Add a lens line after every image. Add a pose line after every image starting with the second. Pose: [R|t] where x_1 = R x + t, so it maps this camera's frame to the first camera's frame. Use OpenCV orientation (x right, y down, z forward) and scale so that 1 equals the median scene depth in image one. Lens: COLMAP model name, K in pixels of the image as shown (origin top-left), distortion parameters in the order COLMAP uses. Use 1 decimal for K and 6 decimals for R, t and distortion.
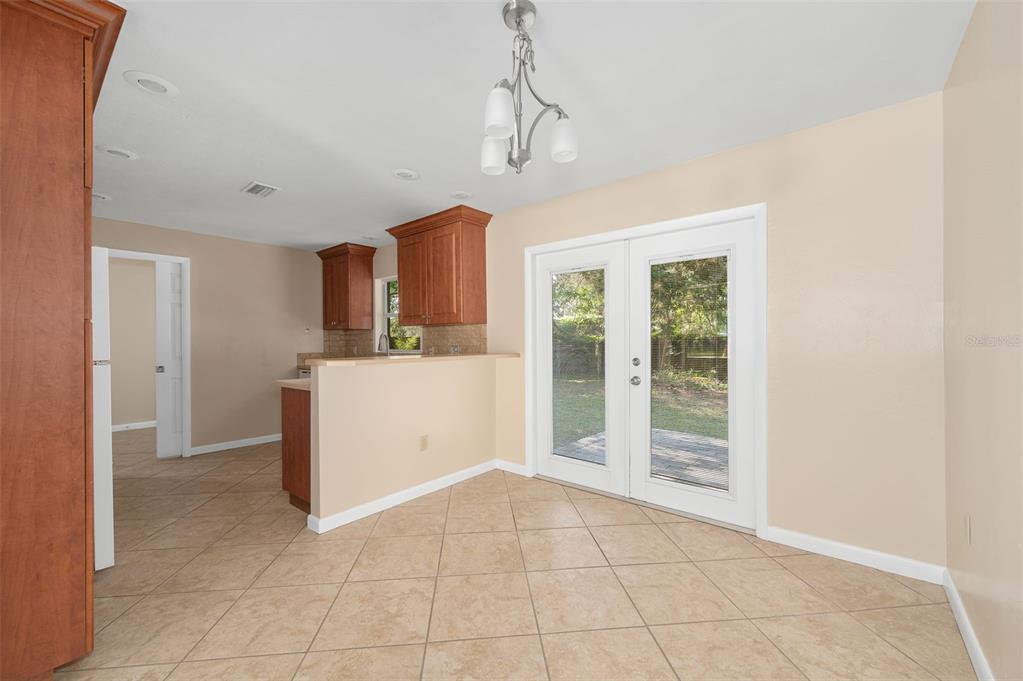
lens RADIAL K [[408.7, 0, 509.1], [0, 408.7, 343.2], [0, 0, 1]] dist [-0.002352, 0.000066]
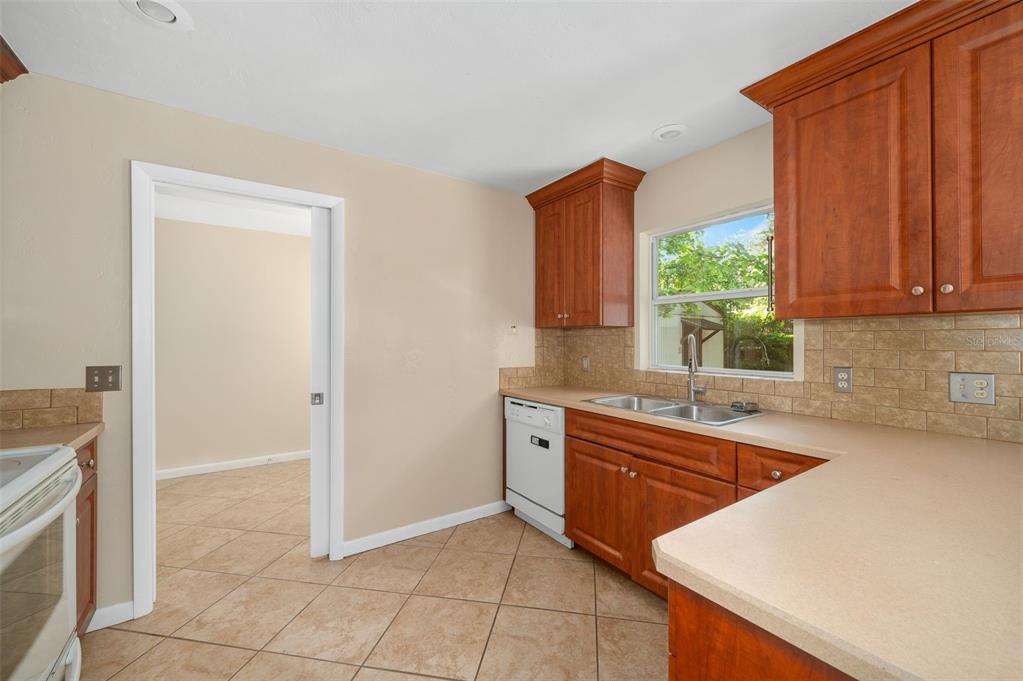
lens RADIAL K [[408.7, 0, 513.0], [0, 408.7, 340.3], [0, 0, 1]] dist [-0.002352, 0.000066]
pose [[0.963712, 0.007274, -0.266845, -0.505589], [-0.007477, 0.999972, 0.000258, -0.022291], [0.266839, 0.001747, 0.963739, 0.645976]]
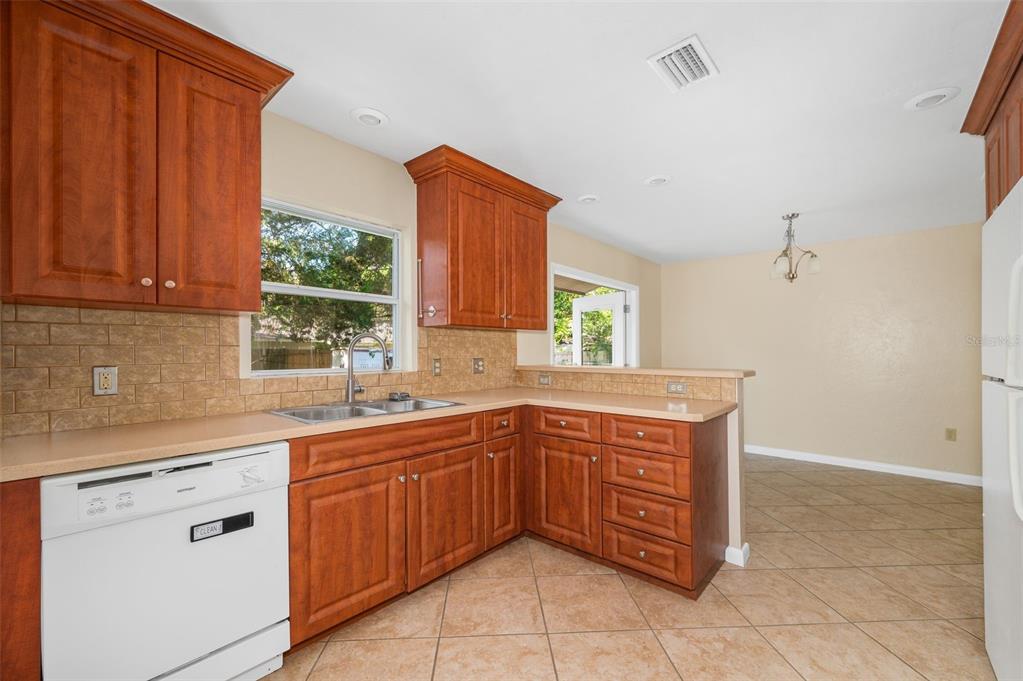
lens RADIAL K [[408.7, 0, 505.6], [0, 408.7, 359.0], [0, 0, 1]] dist [-0.002352, 0.000066]
pose [[0.041292, -0.006051, 0.999129, -1.014001], [0.005533, 0.999968, 0.005828, 0.004193], [-0.999132, 0.005288, 0.041324, 1.084609]]
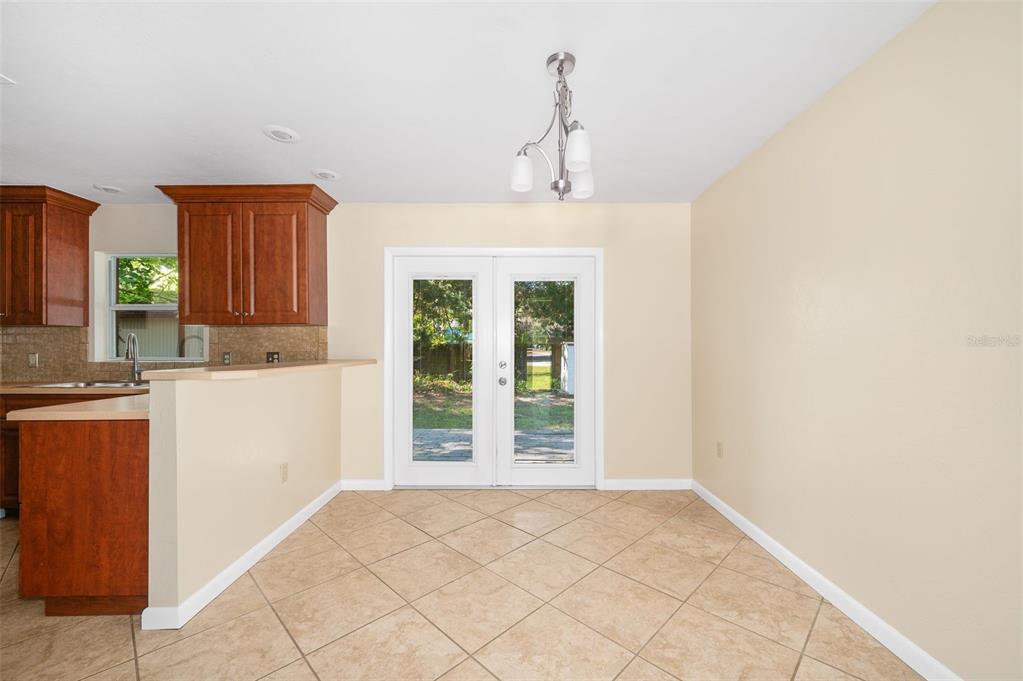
lens RADIAL K [[408.7, 0, 523.9], [0, 408.7, 347.9], [0, 0, 1]] dist [-0.002352, 0.000066]
pose [[0.760674, 0.004292, 0.649120, -0.336754], [-0.001235, 0.999986, -0.005165, 0.002643], [-0.649133, 0.003127, 0.760668, 0.079940]]
